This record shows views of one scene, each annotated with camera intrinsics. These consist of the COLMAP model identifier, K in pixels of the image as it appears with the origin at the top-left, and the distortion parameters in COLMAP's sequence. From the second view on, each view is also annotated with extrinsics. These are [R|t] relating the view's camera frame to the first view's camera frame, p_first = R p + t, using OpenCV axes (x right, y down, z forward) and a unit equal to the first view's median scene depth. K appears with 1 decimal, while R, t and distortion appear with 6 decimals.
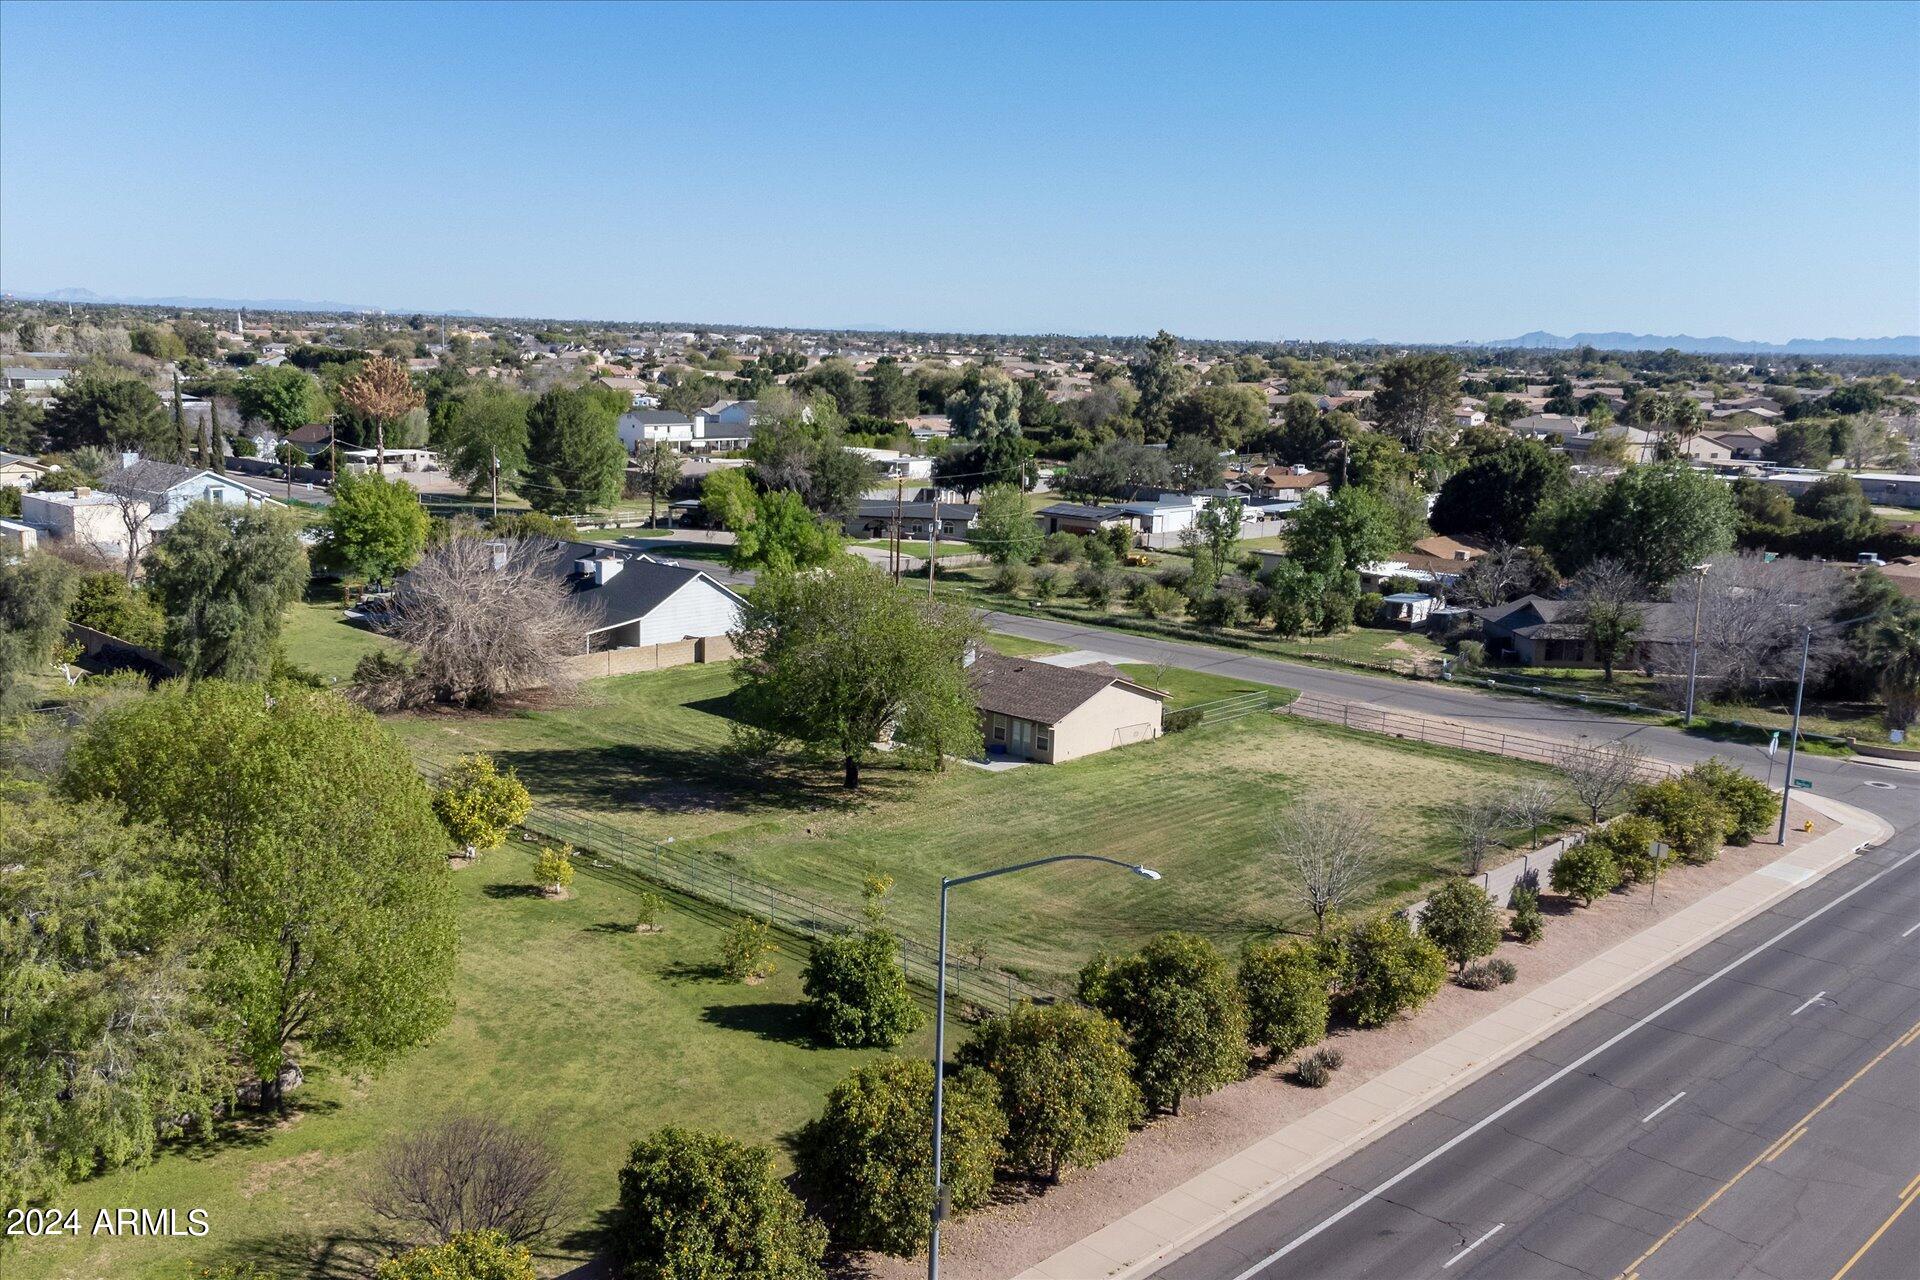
lens RADIAL K [[1695.6, 0, 911.1], [0, 1695.6, 634.9], [0, 0, 1]] dist [0.043159, 0.007829]
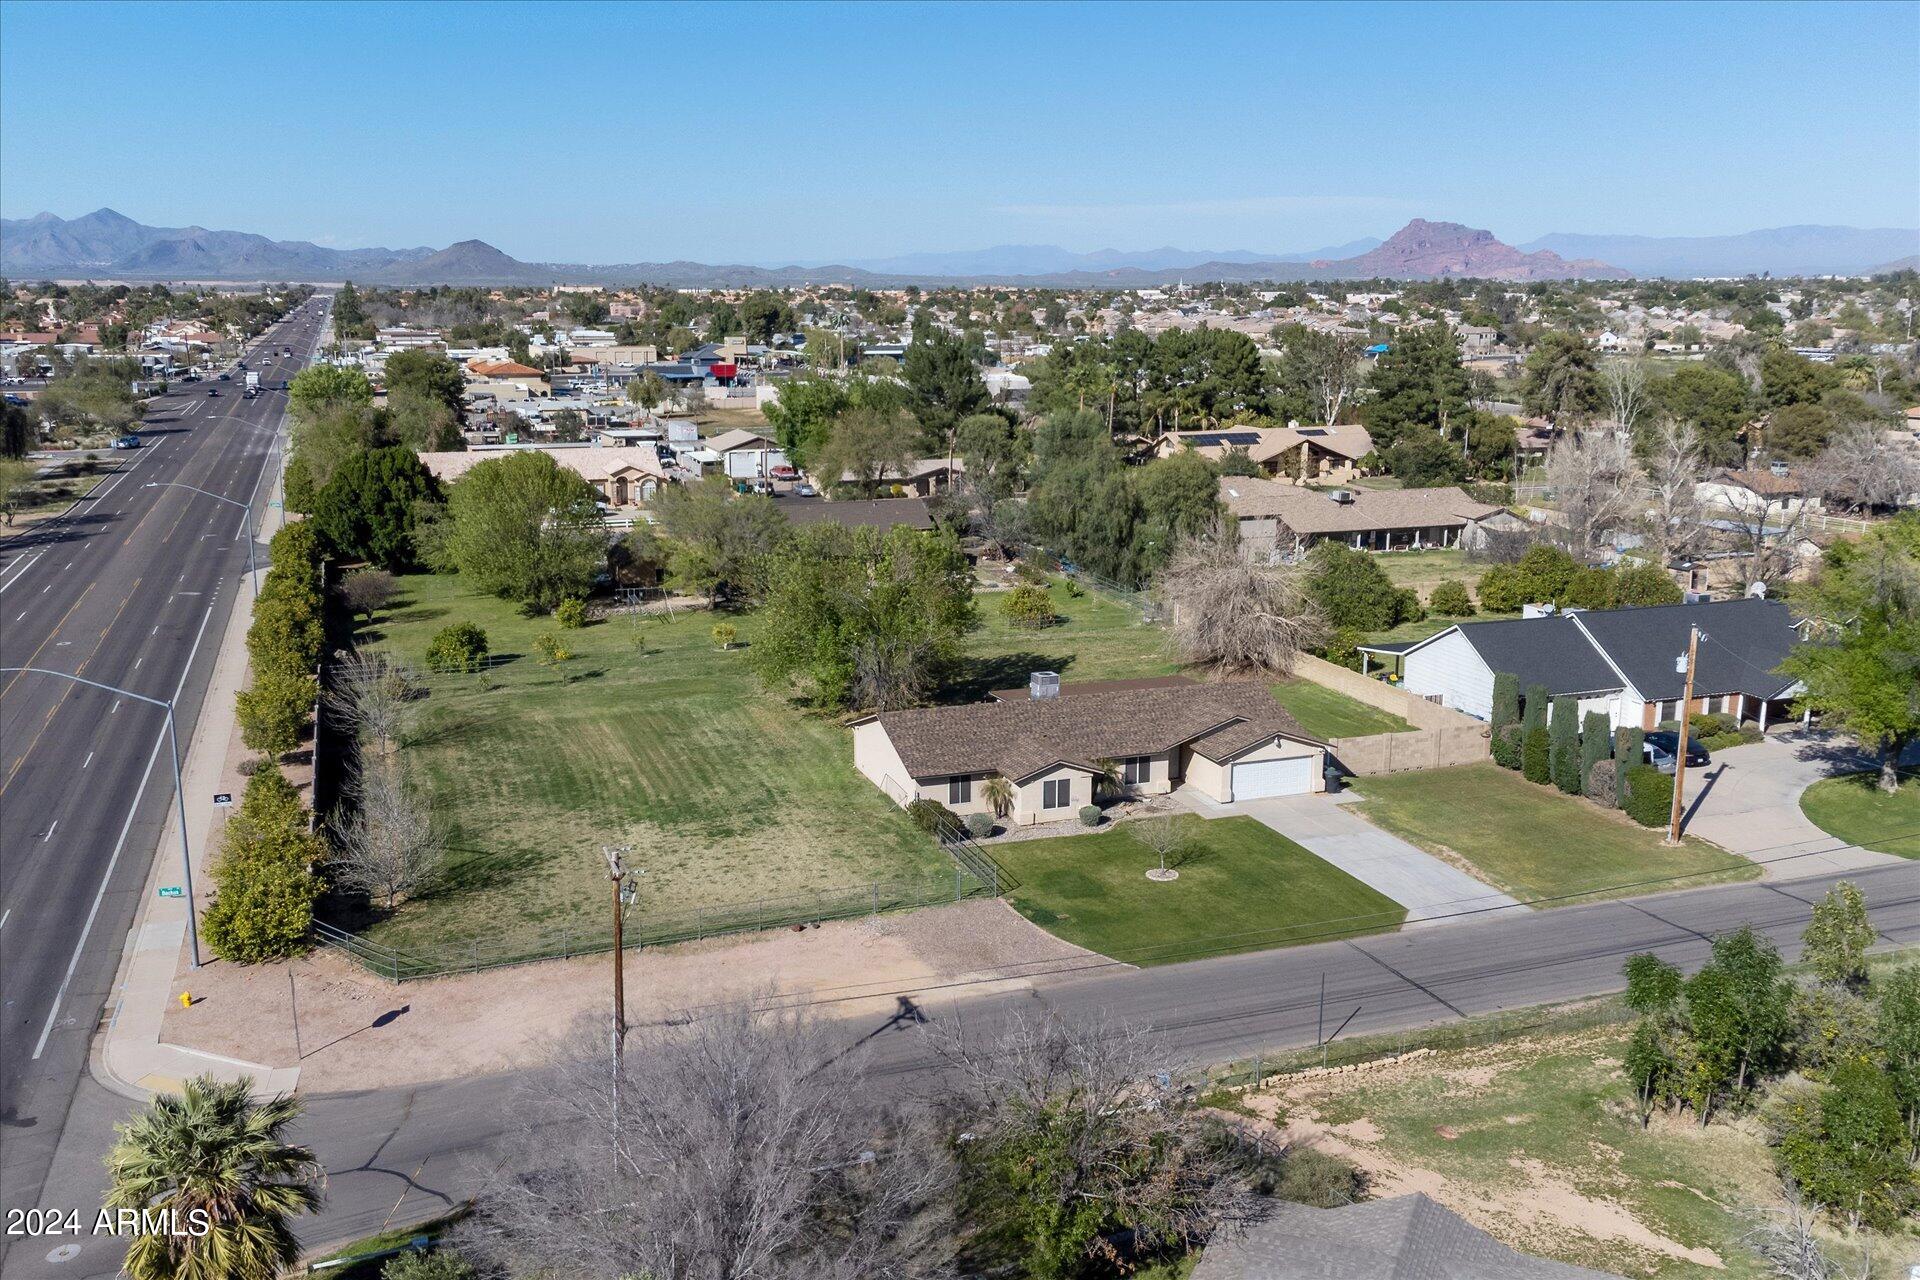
lens RADIAL K [[1681.7, 0, 960.0], [0, 1681.7, 640.0], [0, 0, 1]] dist [0.091268, -0.134575]
pose [[-0.430747, 0.160443, -0.888096, 0.956462], [-0.170888, 0.951766, 0.254831, -0.265558], [0.886146, 0.261533, -0.382553, 1.464333]]
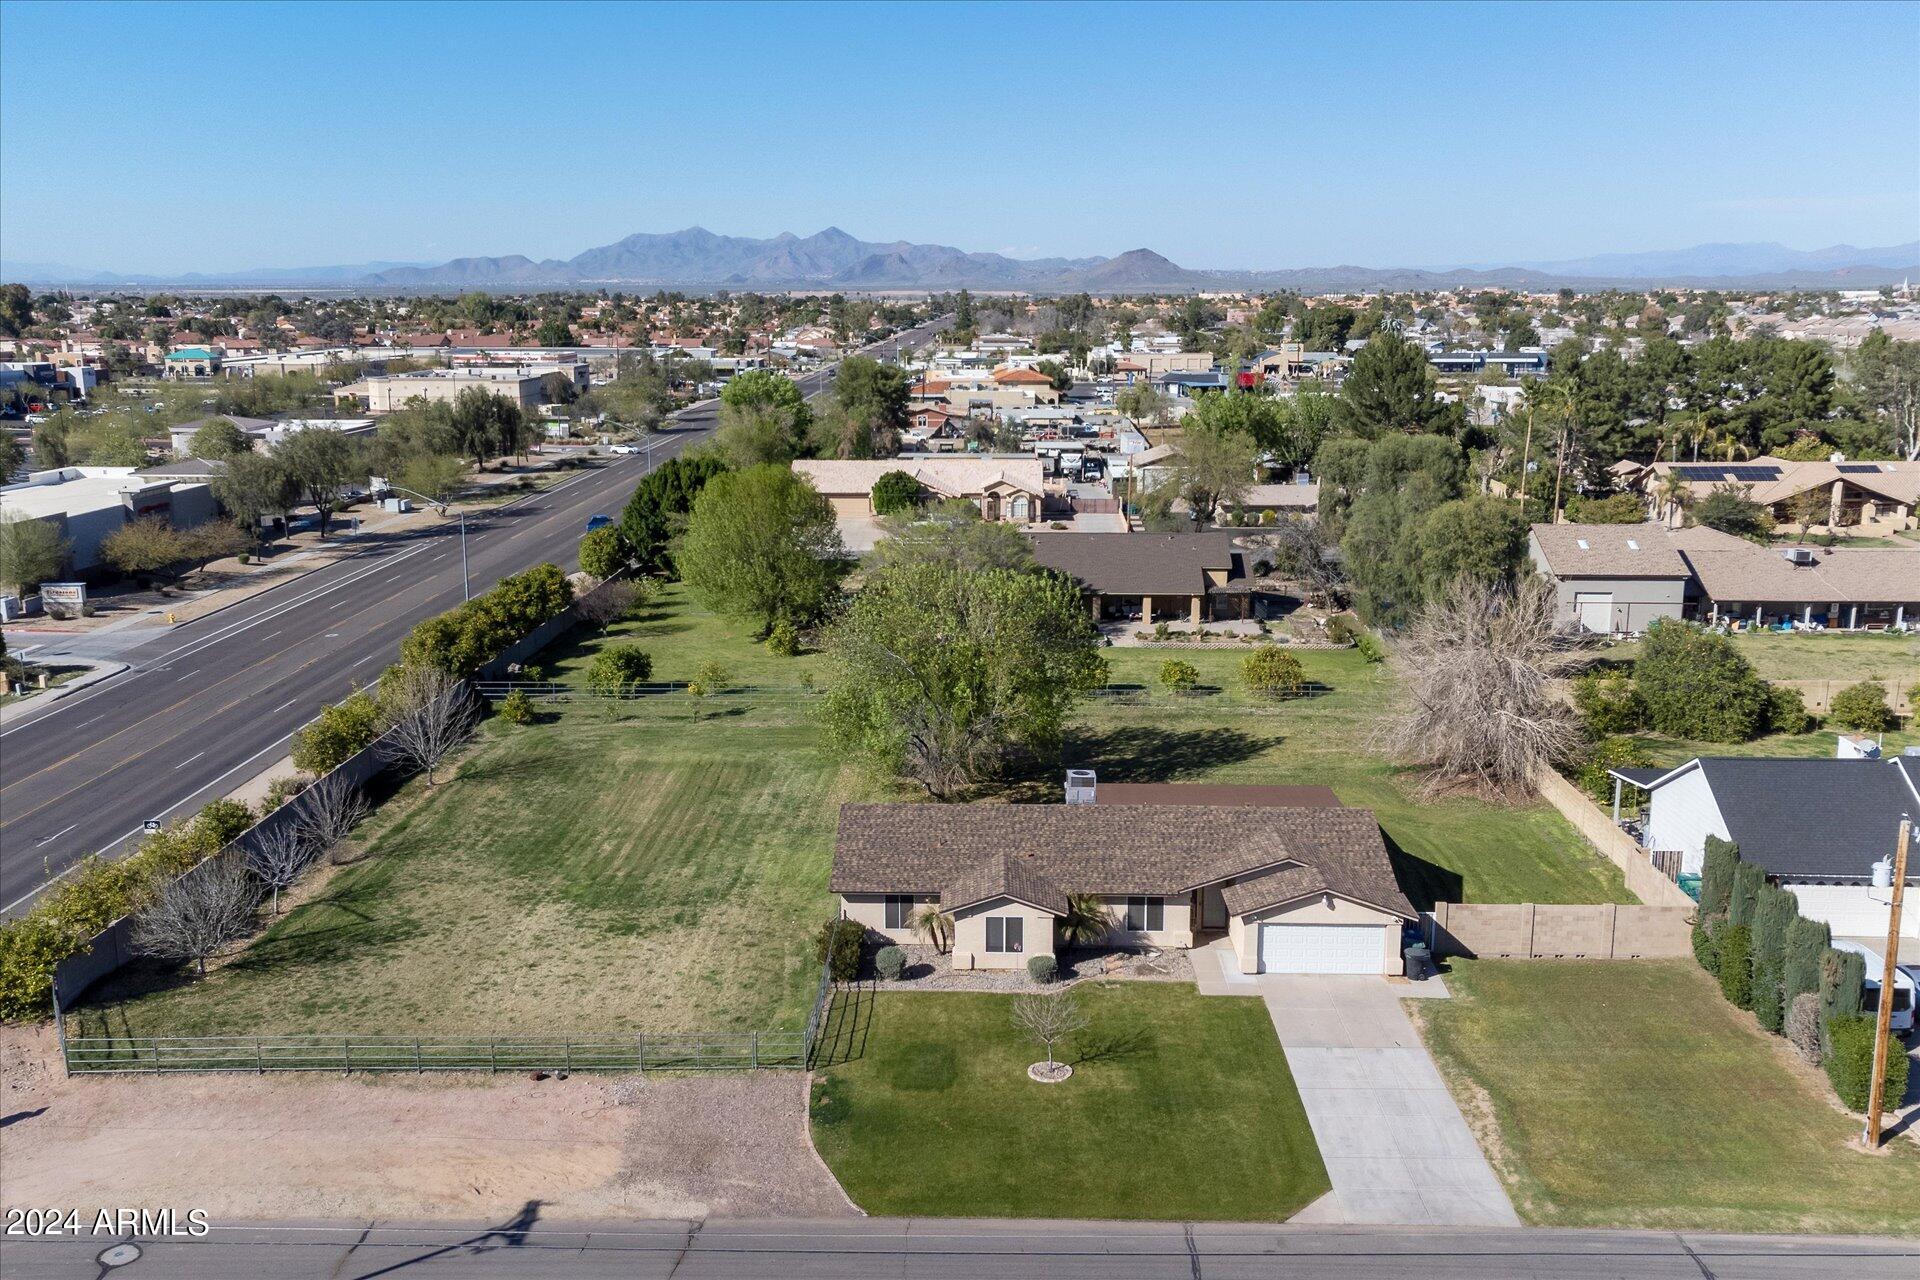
lens RADIAL K [[1691.8, 0, 960.0], [0, 1691.8, 640.0], [0, 0, 1]] dist [0.050404, -0.018949]
pose [[-0.734137, 0.112880, -0.669553, 0.615246], [-0.137169, 0.941099, 0.309060, -0.299699], [0.665002, 0.318734, -0.675411, 1.617091]]
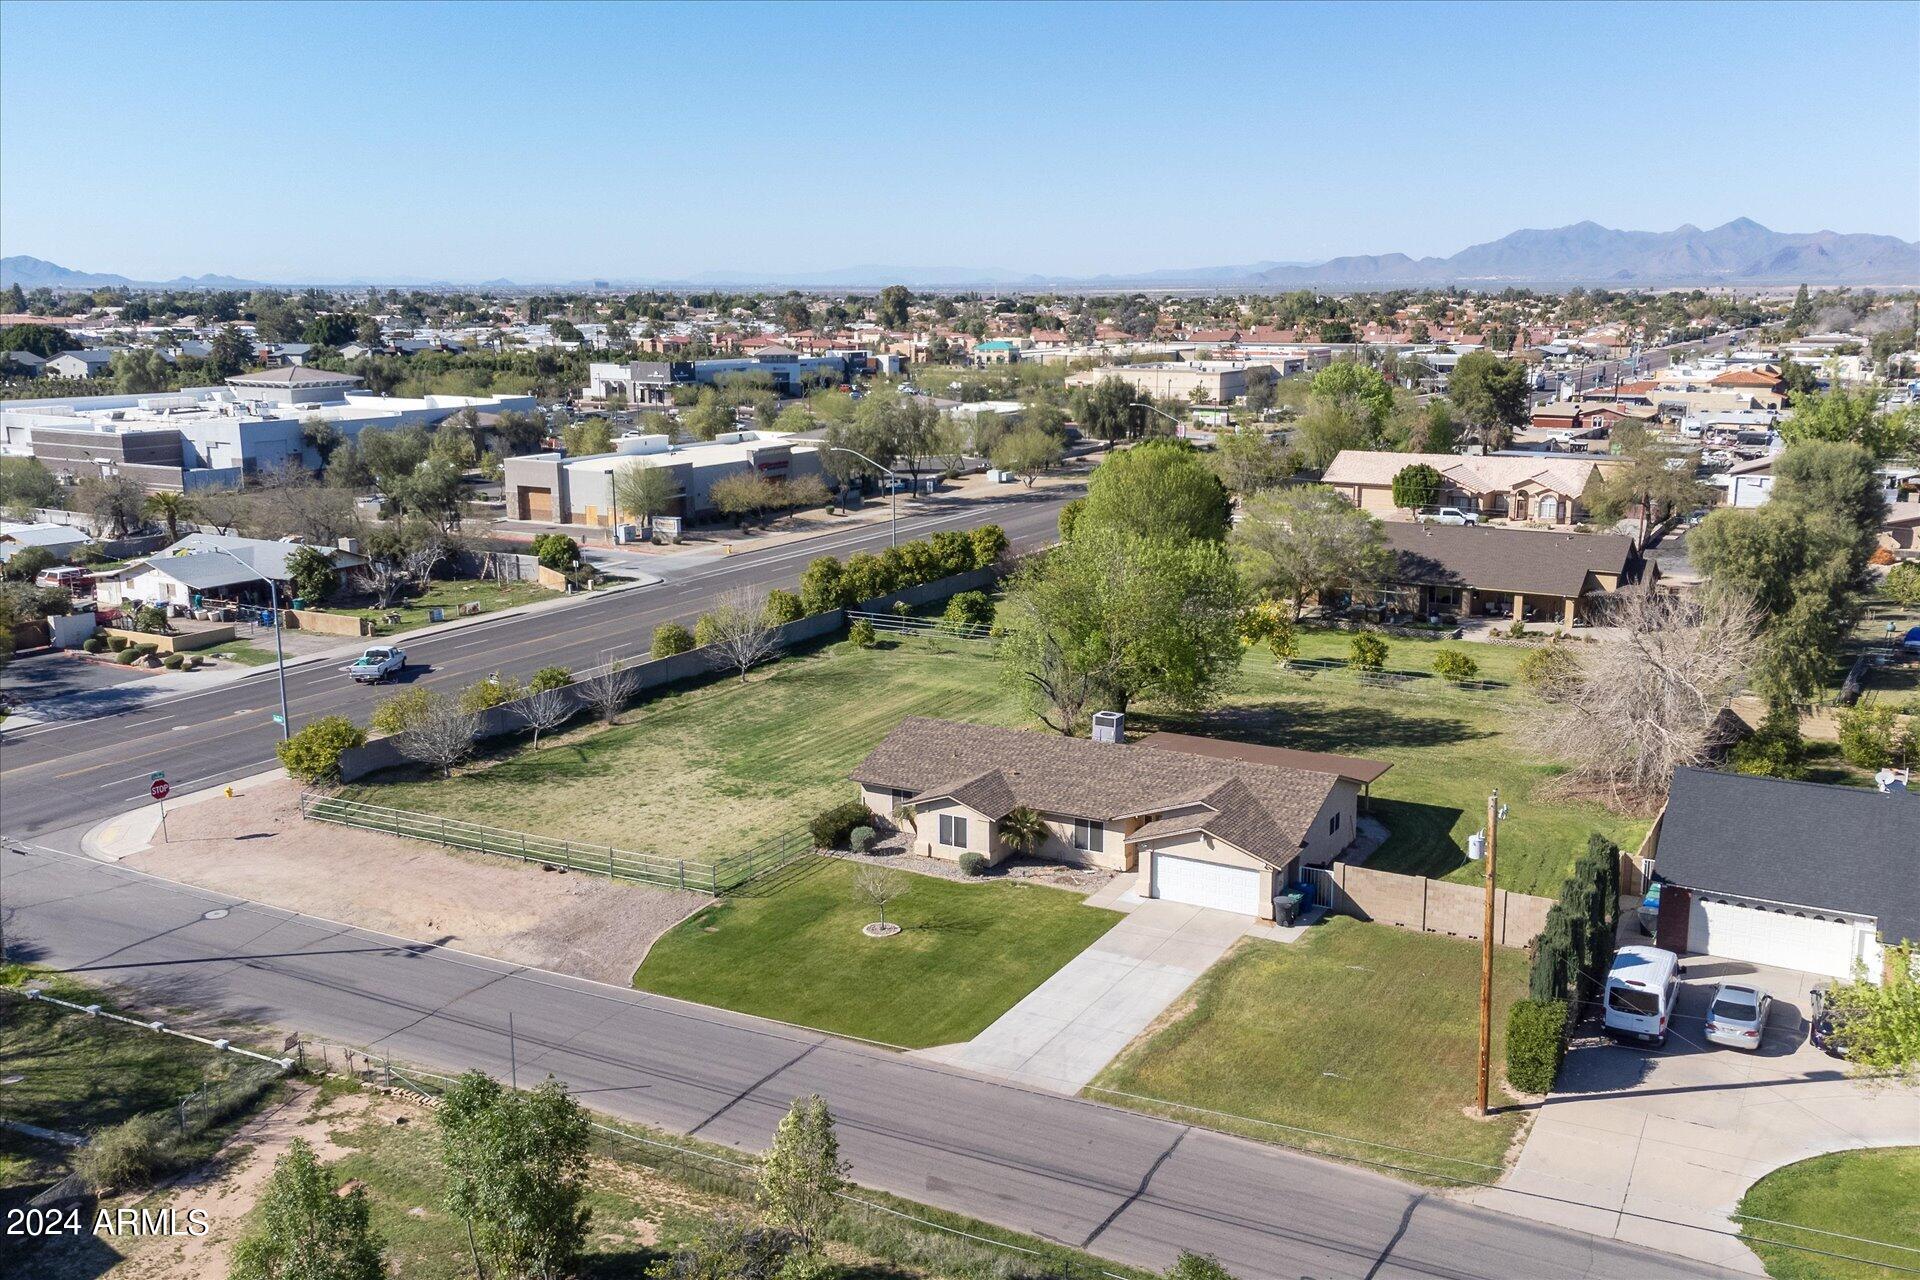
lens RADIAL K [[1692.1, 0, 1014.5], [0, 1692.1, 640.2], [0, 0, 1]] dist [0.050895, 0.000557]
pose [[-0.960862, 0.030140, -0.275382, 0.333278], [-0.073745, 0.930367, 0.359137, -0.356890], [0.267031, 0.365389, -0.891732, 1.911873]]
